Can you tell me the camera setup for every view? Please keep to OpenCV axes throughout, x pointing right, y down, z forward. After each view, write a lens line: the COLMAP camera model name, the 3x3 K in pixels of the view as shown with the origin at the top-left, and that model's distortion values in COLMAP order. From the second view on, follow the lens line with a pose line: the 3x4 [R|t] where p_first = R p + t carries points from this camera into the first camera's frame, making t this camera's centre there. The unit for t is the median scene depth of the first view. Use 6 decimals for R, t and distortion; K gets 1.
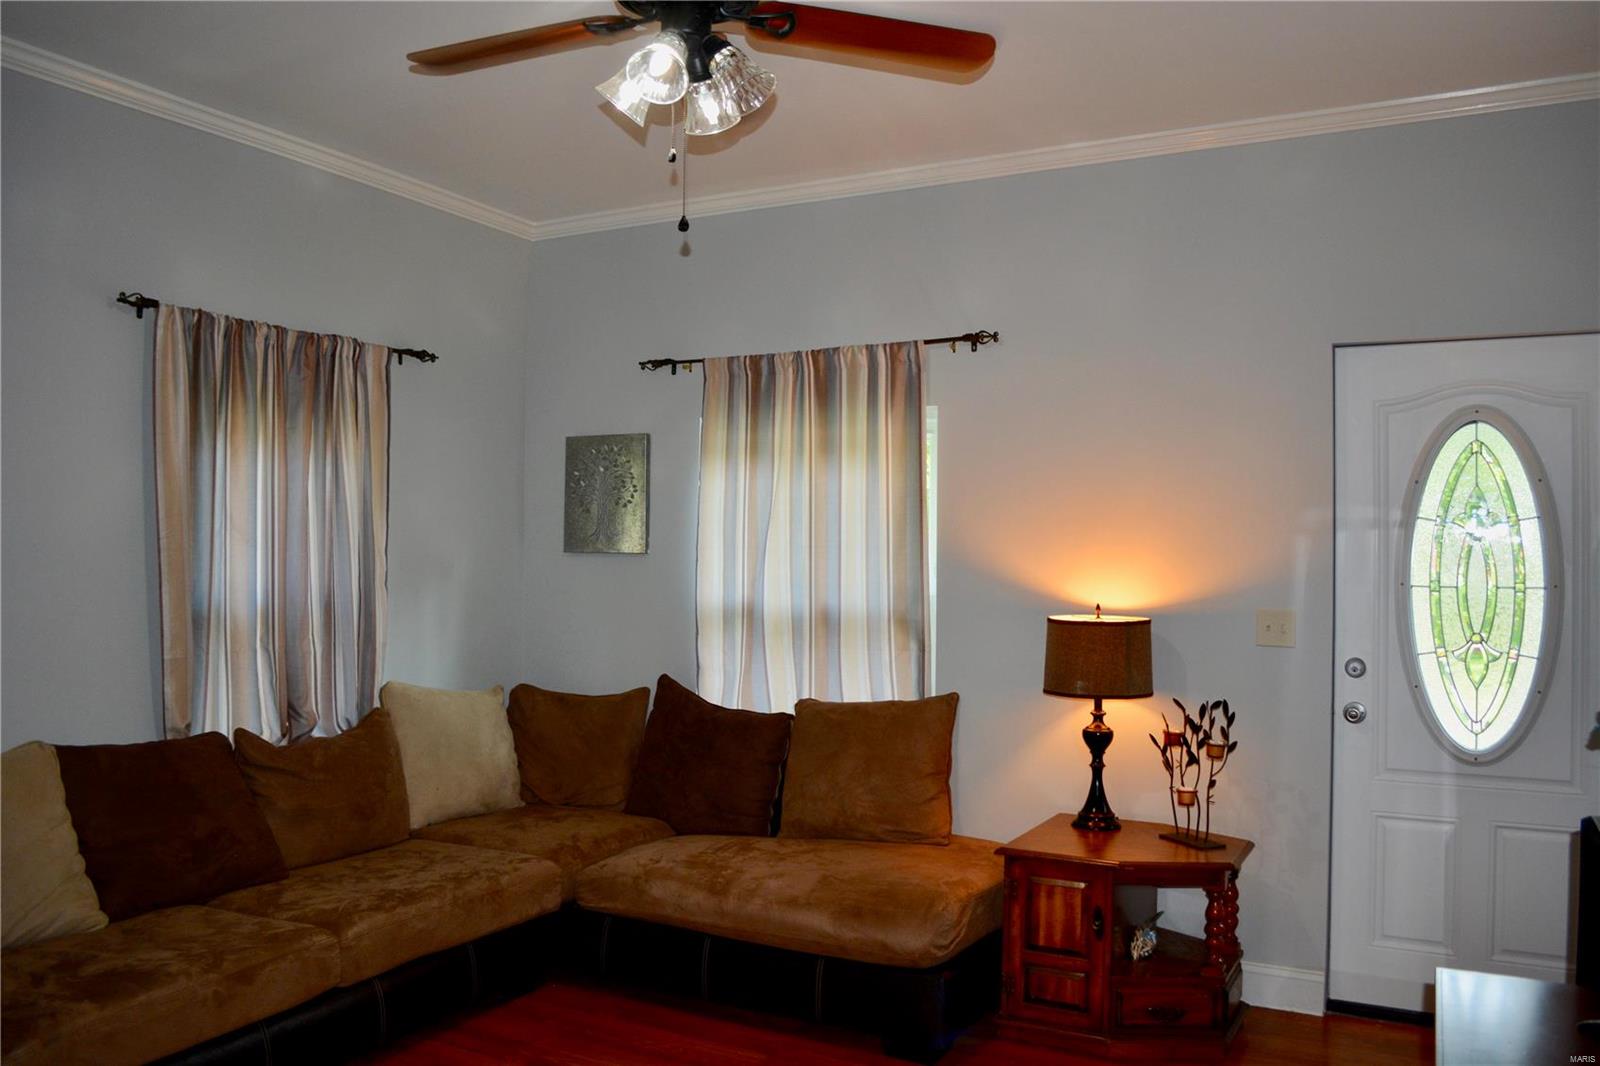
lens RADIAL K [[1261.7, 0, 808.5], [0, 1261.7, 531.9], [0, 0, 1]] dist [-0.083005, 0.013962]
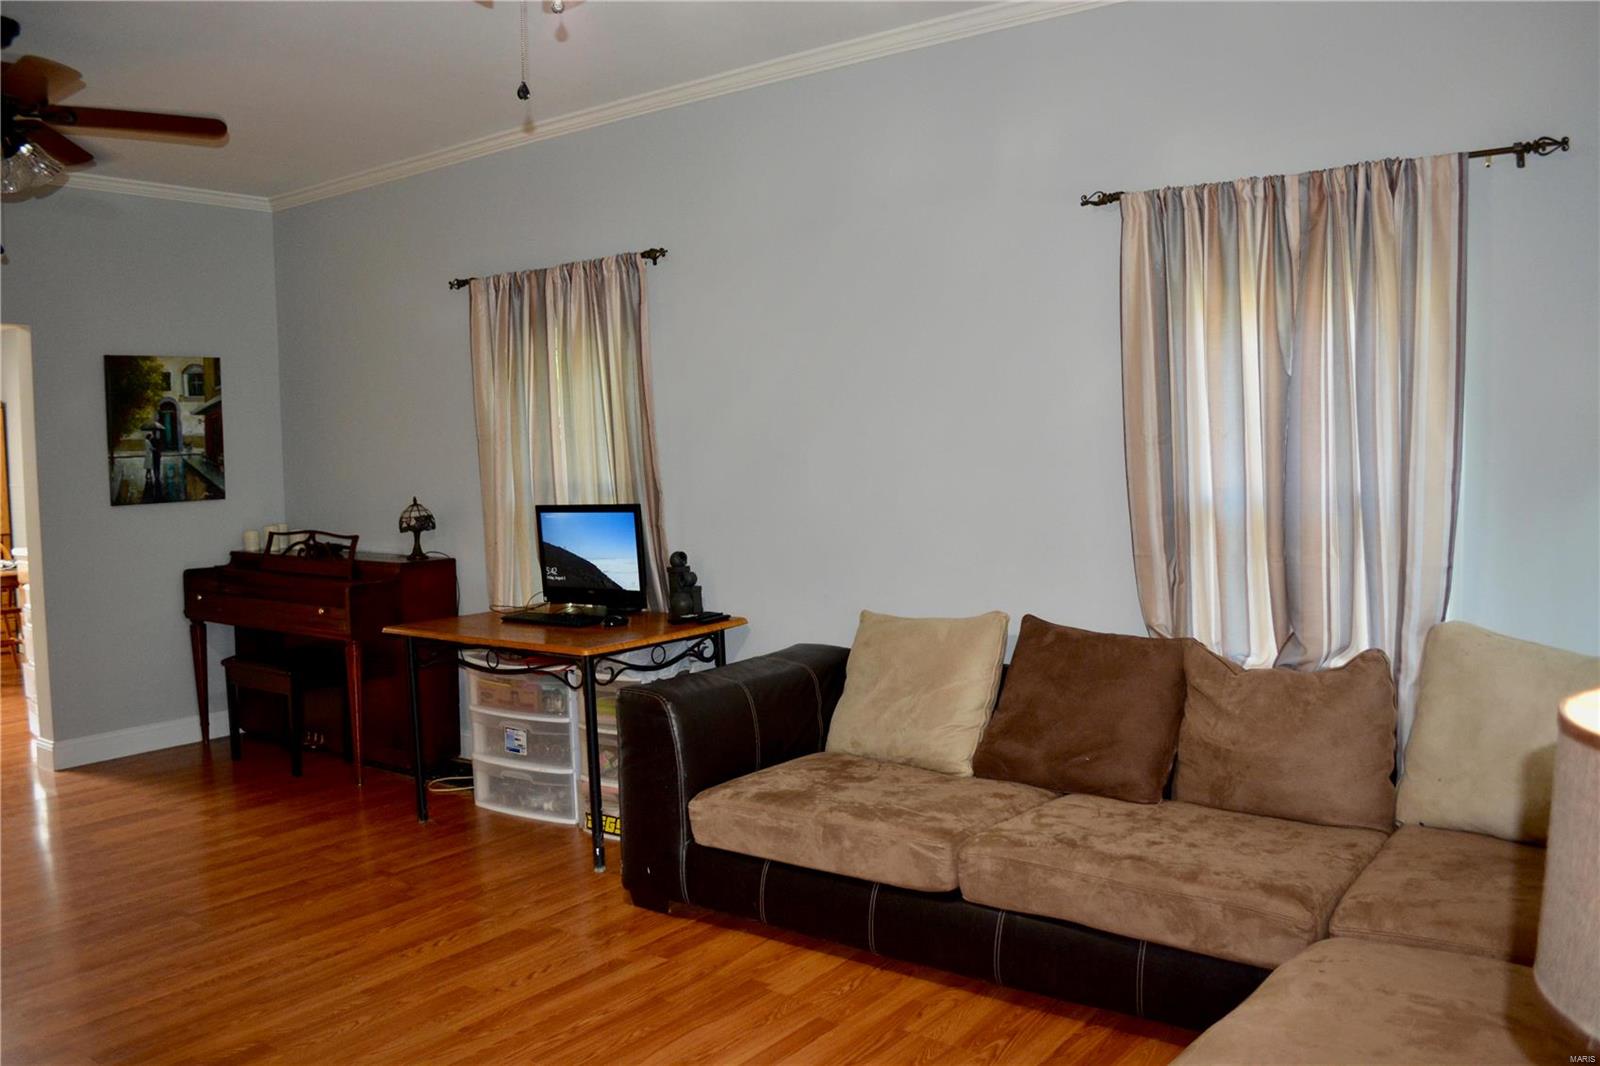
lens RADIAL K [[1261.7, 0, 808.5], [0, 1261.7, 531.9], [0, 0, 1]] dist [-0.083005, 0.013962]
pose [[-0.151157, 0.069276, -0.986079, 0.489900], [0.038721, 0.997191, 0.064121, 0.009358], [0.987751, -0.028489, -0.153415, 0.855167]]
